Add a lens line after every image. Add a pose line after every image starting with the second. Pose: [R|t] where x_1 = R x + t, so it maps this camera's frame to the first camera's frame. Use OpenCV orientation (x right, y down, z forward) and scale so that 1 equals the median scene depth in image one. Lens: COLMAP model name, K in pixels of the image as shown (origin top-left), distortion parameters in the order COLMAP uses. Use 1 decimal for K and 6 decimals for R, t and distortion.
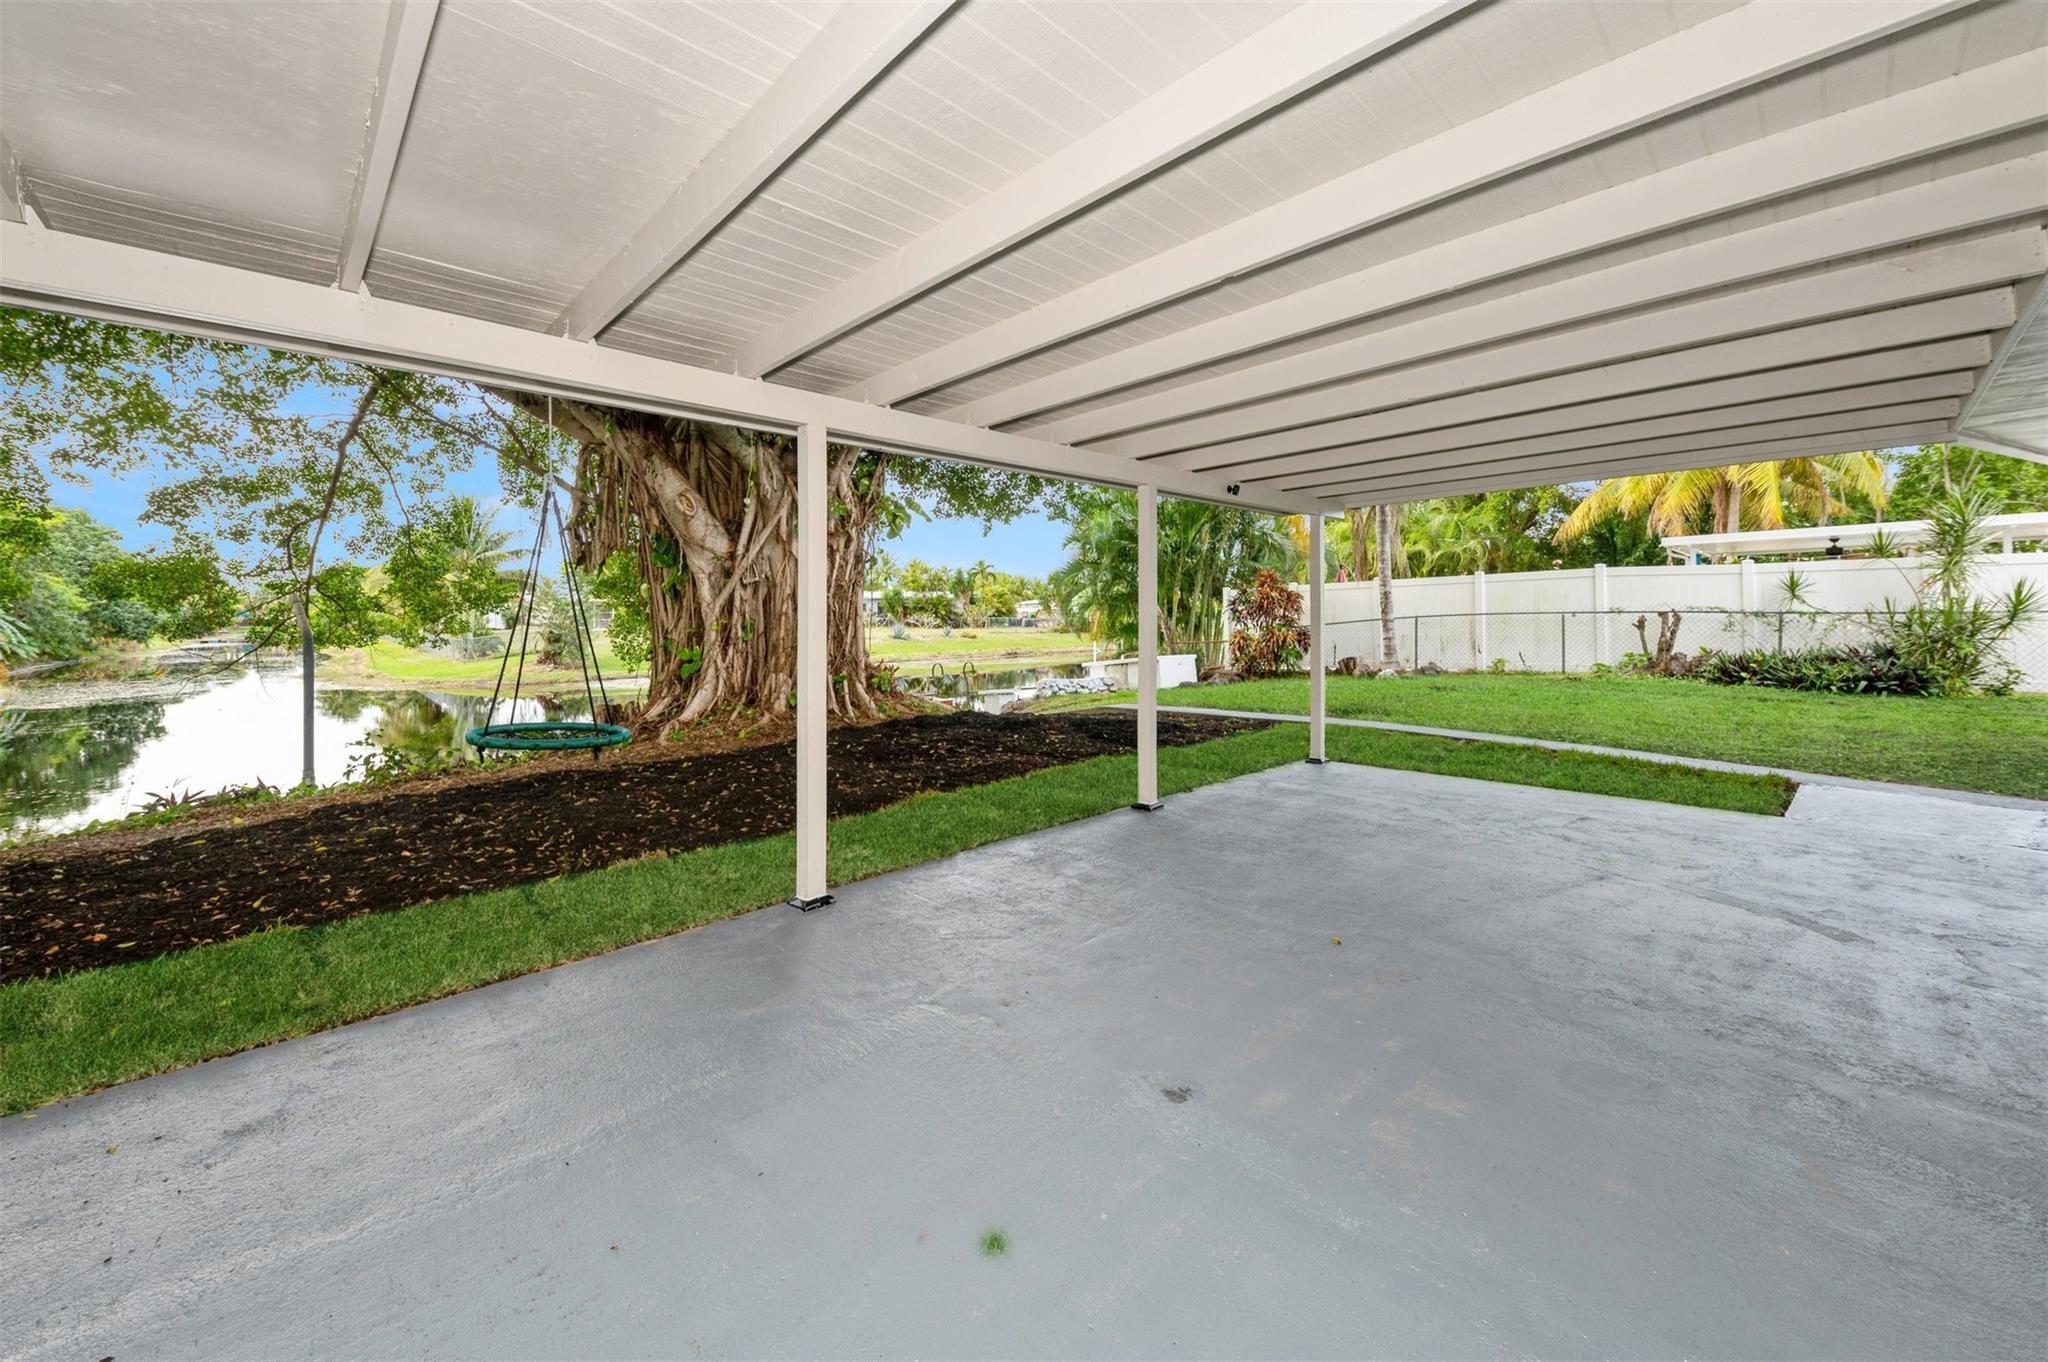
lens RADIAL K [[774.5, 0, 1034.5], [0, 774.5, 609.2], [0, 0, 1]] dist [0.001128, -0.000368]
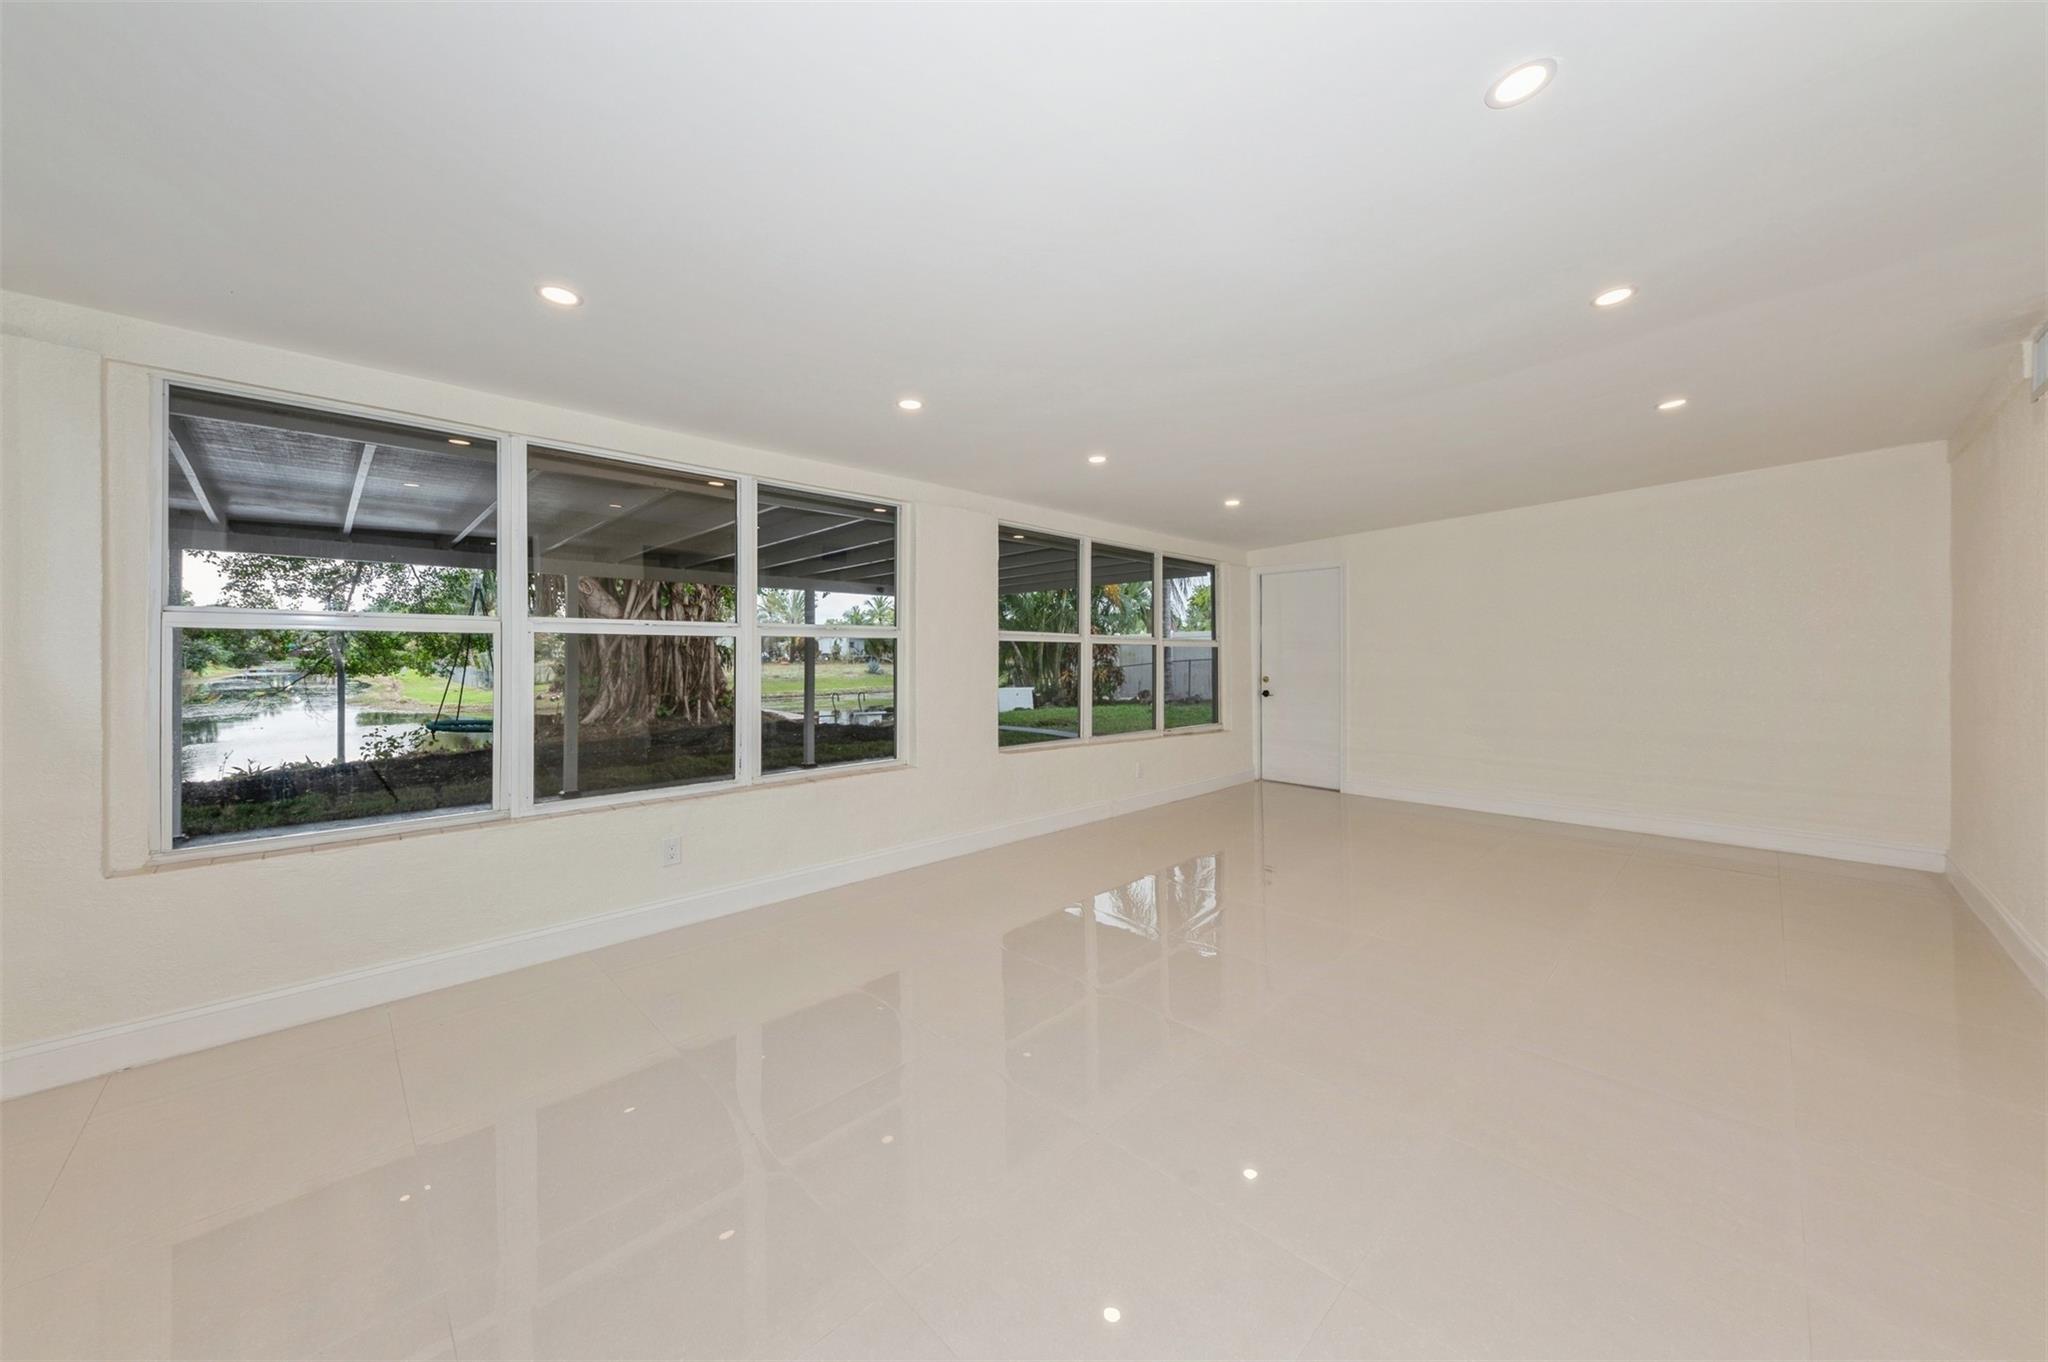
lens RADIAL K [[693.4, 0, 1047.8], [0, 693.4, 654.7], [0, 0, 1]] dist [-0.000193, -0.000140]
pose [[0.999374, 0.010525, 0.033771, 0.254386], [-0.010835, 0.999901, 0.009025, -0.011762], [-0.033673, -0.009385, 0.999389, -0.256144]]
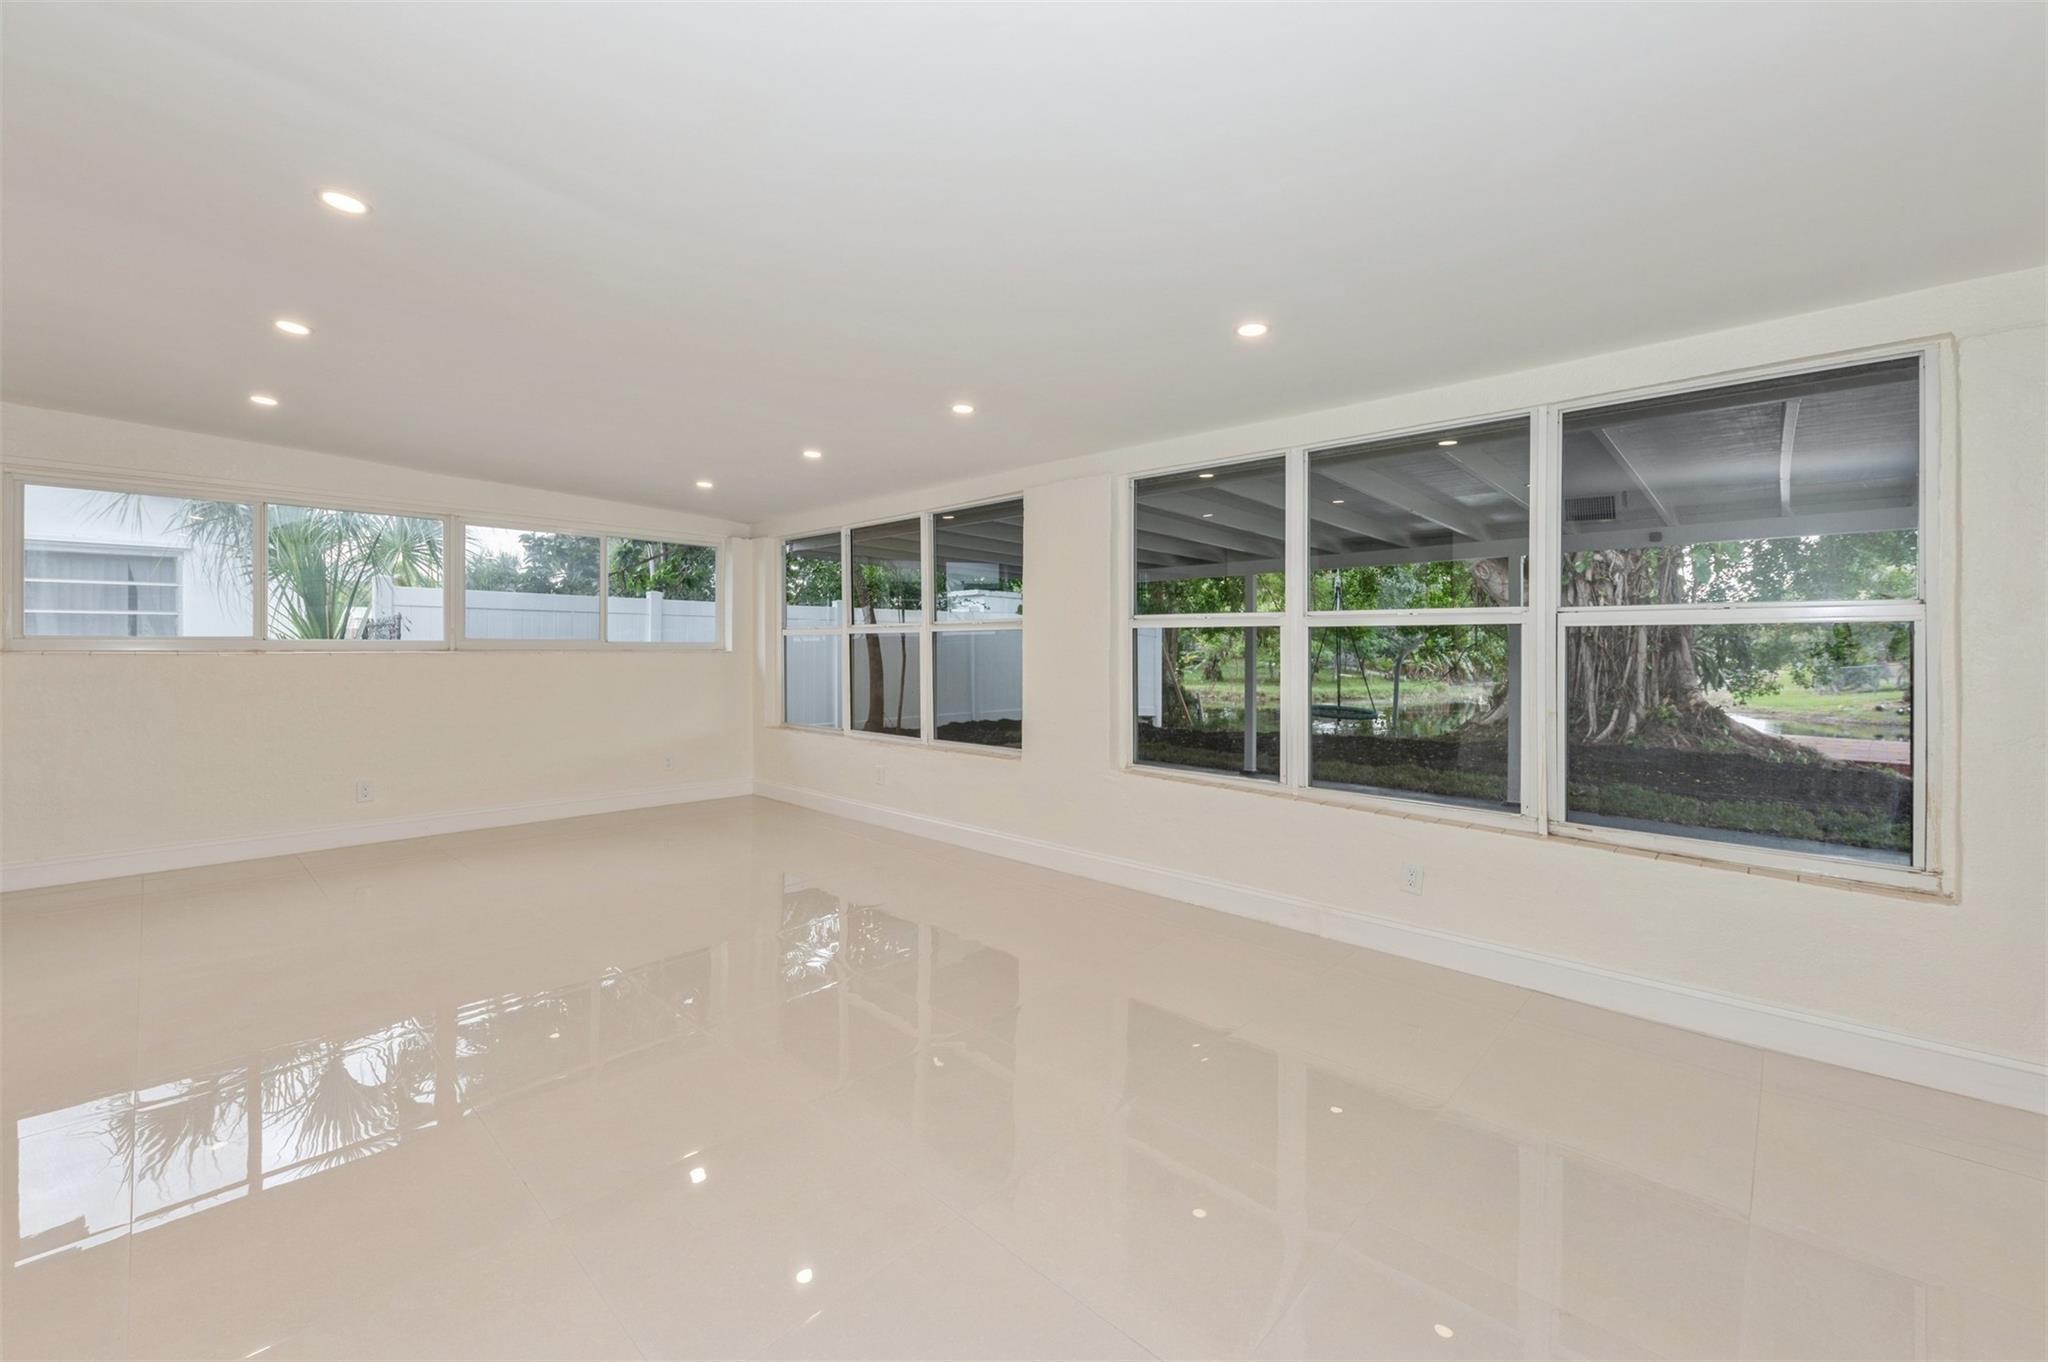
lens RADIAL K [[815.8, 0, 1024.0], [0, 815.8, 681.0], [0, 0, 1]] dist [-0.000417, -0.000021]
pose [[0.056292, 0.046792, -0.997317, 0.566954], [0.010883, 0.998813, 0.047477, -0.010209], [0.998355, -0.013526, 0.055716, 0.040027]]
